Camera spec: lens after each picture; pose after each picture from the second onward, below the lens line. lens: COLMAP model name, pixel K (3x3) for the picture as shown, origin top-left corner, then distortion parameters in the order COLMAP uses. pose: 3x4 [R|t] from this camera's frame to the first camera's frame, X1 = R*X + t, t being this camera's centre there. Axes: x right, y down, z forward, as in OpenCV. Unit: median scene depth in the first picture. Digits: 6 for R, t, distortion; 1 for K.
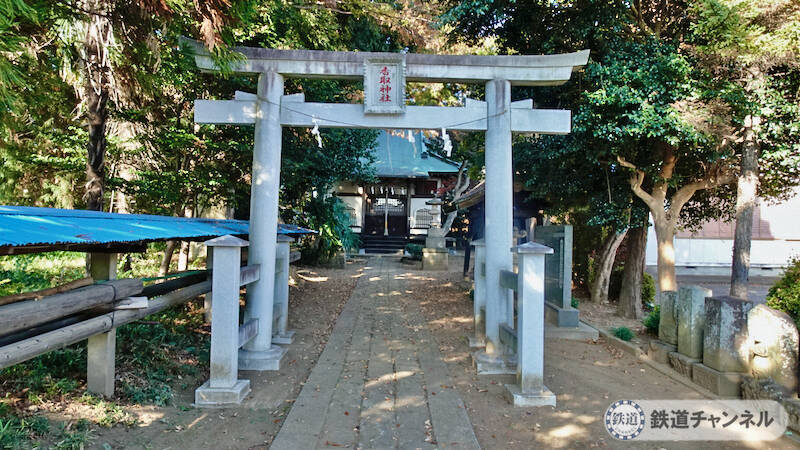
lens RADIAL K [[599.8, 0, 401.8], [0, 599.8, 234.7], [0, 0, 1]] dist [0.006962, 0.003899]
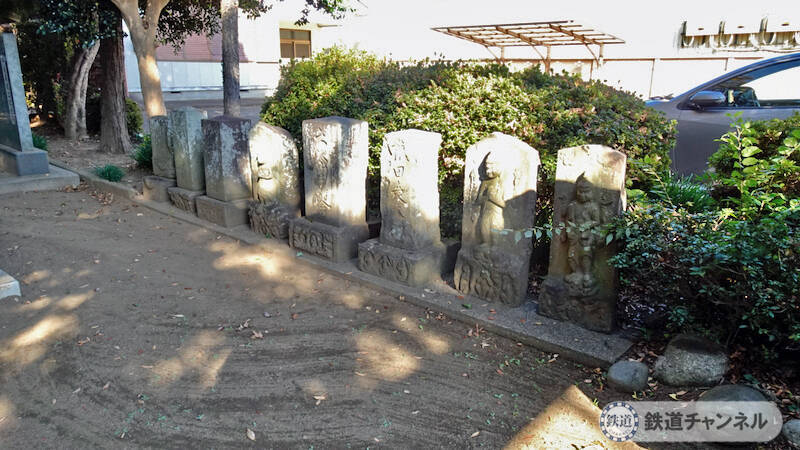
lens RADIAL K [[599.8, 0, 401.8], [0, 599.8, 234.7], [0, 0, 1]] dist [0.006962, 0.003899]
pose [[0.694032, -0.210833, 0.688382, 0.069560], [0.012815, 0.959626, 0.280987, 0.021880], [-0.719830, -0.186193, 0.668712, 0.167309]]
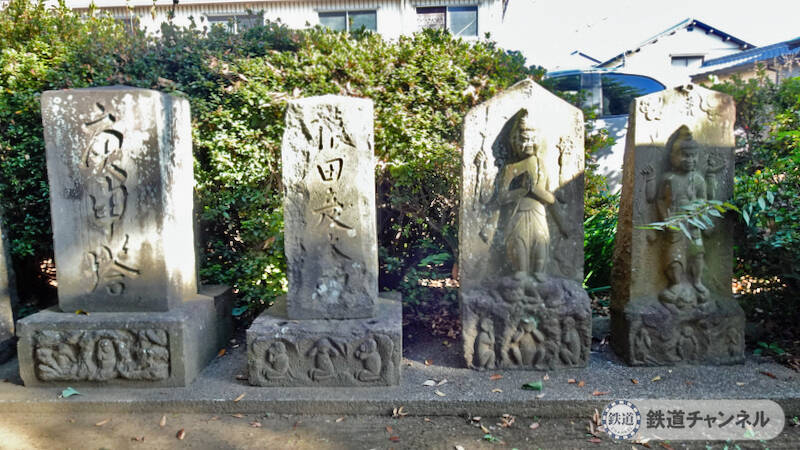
lens RADIAL K [[599.8, 0, 401.8], [0, 599.8, 234.7], [0, 0, 1]] dist [0.006962, 0.003899]
pose [[0.052155, -0.143774, 0.988235, 0.182985], [0.022369, 0.989502, 0.142778, 0.119072], [-0.998388, 0.014659, 0.054824, 0.526483]]
